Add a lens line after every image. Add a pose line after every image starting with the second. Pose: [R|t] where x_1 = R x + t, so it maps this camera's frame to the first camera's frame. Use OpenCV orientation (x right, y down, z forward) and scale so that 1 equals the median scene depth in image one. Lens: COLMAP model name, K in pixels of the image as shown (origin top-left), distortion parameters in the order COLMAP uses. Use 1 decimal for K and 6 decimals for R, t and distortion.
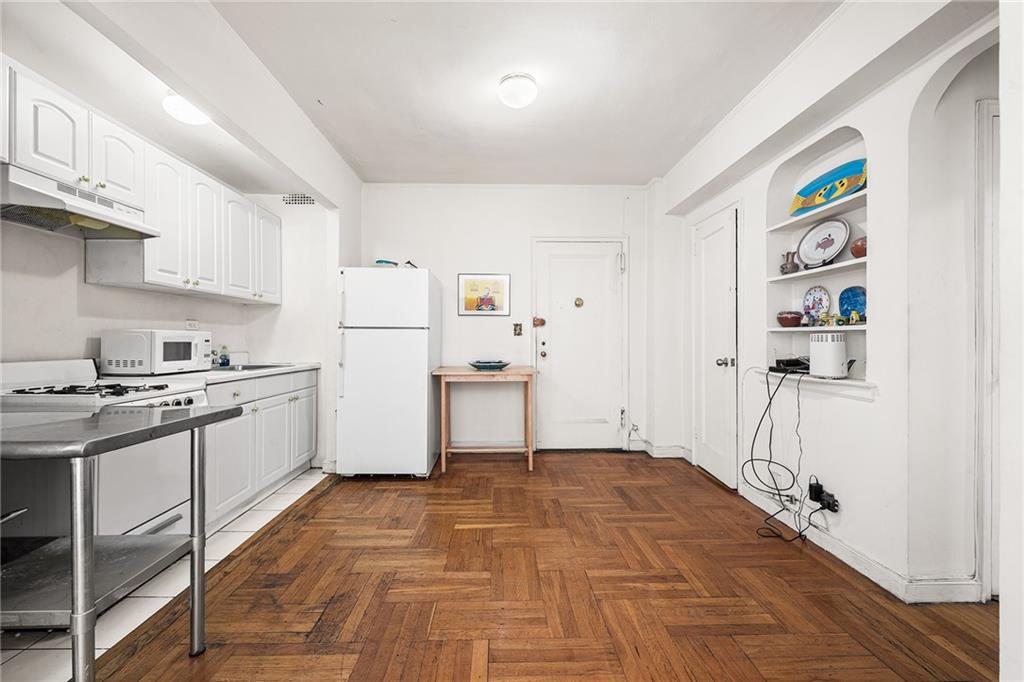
lens RADIAL K [[412.2, 0, 503.2], [0, 412.2, 337.7], [0, 0, 1]] dist [-0.000168, 0.000017]
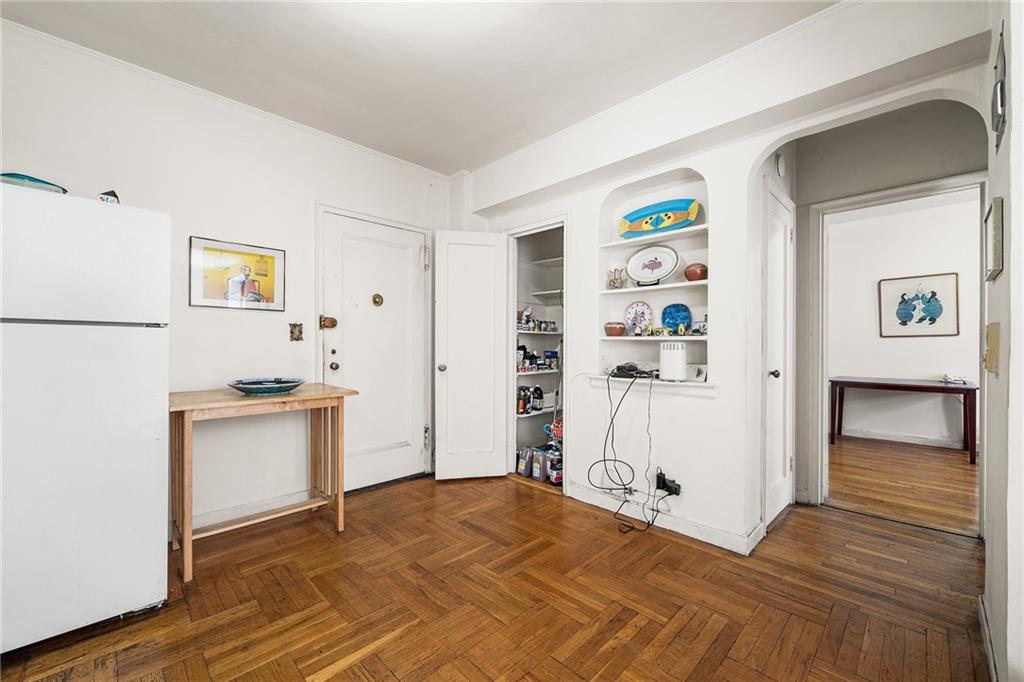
lens RADIAL K [[414.9, 0, 503.7], [0, 414.9, 344.7], [0, 0, 1]] dist [0.000702, -0.000014]
pose [[0.727670, 0.003182, 0.685920, -0.297275], [-0.006524, 0.999976, 0.002282, -0.003394], [-0.685896, -0.006135, 0.727674, 0.393101]]
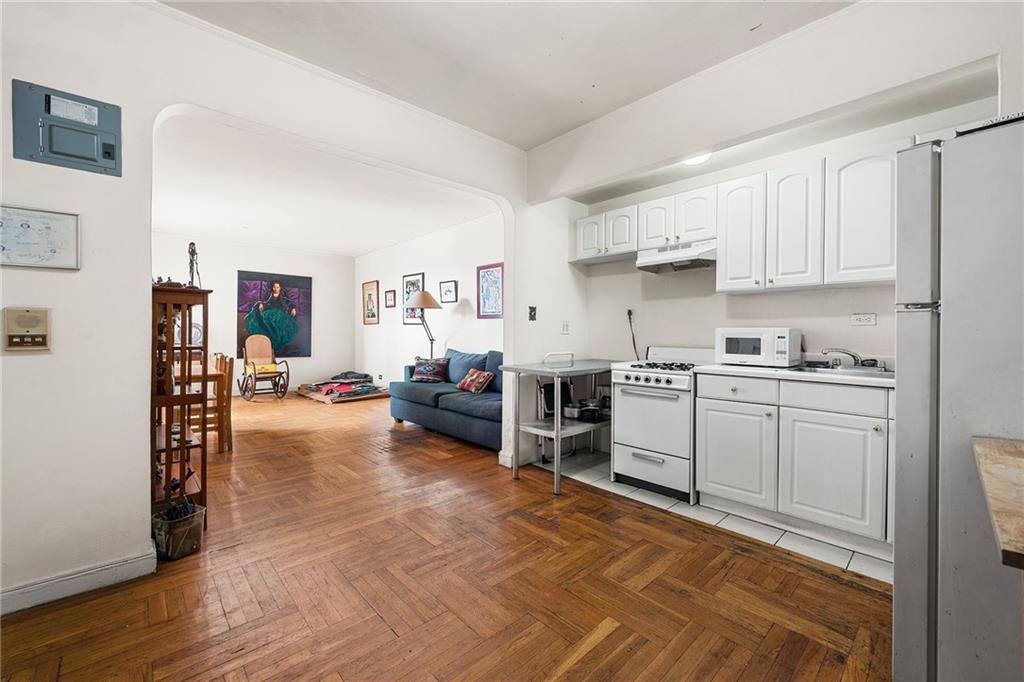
lens RADIAL K [[412.2, 0, 503.2], [0, 412.2, 337.7], [0, 0, 1]] dist [-0.000168, 0.000017]
pose [[-0.746816, 0.000753, -0.665031, 0.431045], [-0.002386, 0.999990, 0.003812, 0.006286], [0.665027, 0.004434, -0.746806, 1.308087]]
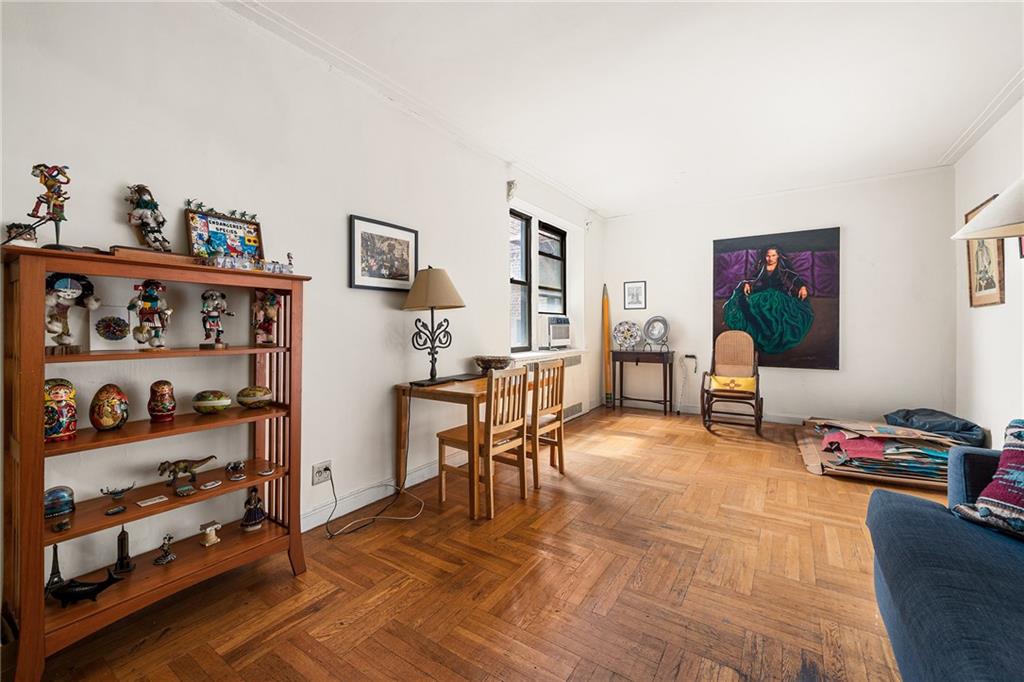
lens RADIAL K [[413.8, 0, 509.9], [0, 413.8, 325.0], [0, 0, 1]] dist [-0.001141, 0.000008]
pose [[-0.818266, 0.003392, 0.574829, -0.393476], [-0.002663, 0.999950, -0.009691, -0.002514], [-0.574833, -0.009460, -0.818216, 0.270657]]
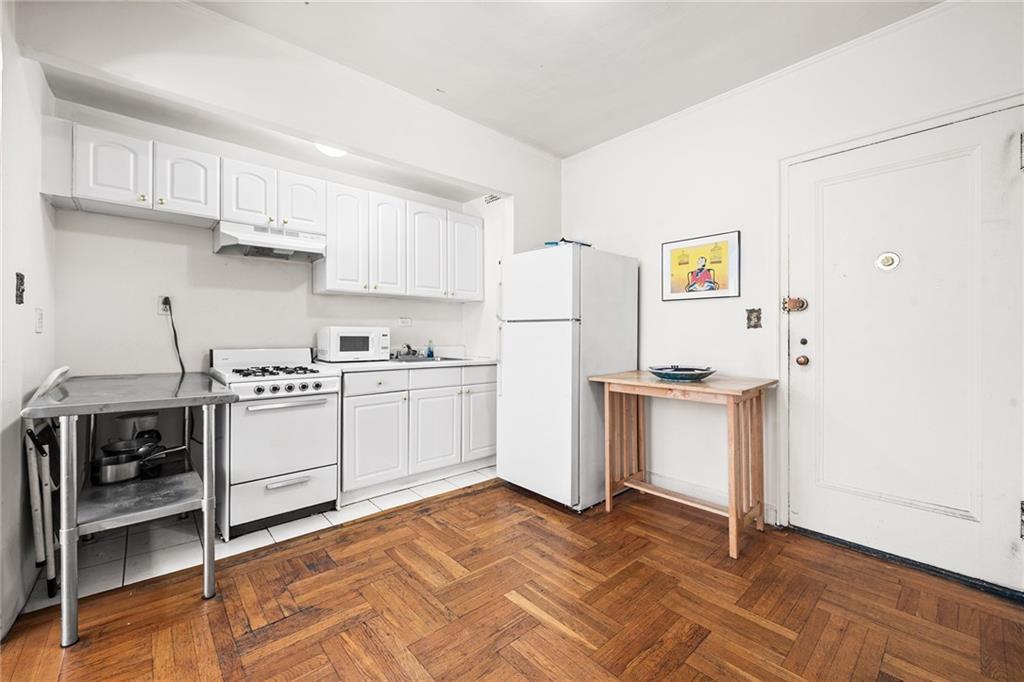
lens RADIAL K [[412.6, 0, 506.0], [0, 412.6, 334.7], [0, 0, 1]] dist [-0.000496, -0.000052]
pose [[0.648133, 0.000974, -0.761526, 0.412205], [0.002730, 0.999990, 0.003602, 0.002091], [0.761522, -0.004414, 0.648124, 0.504832]]
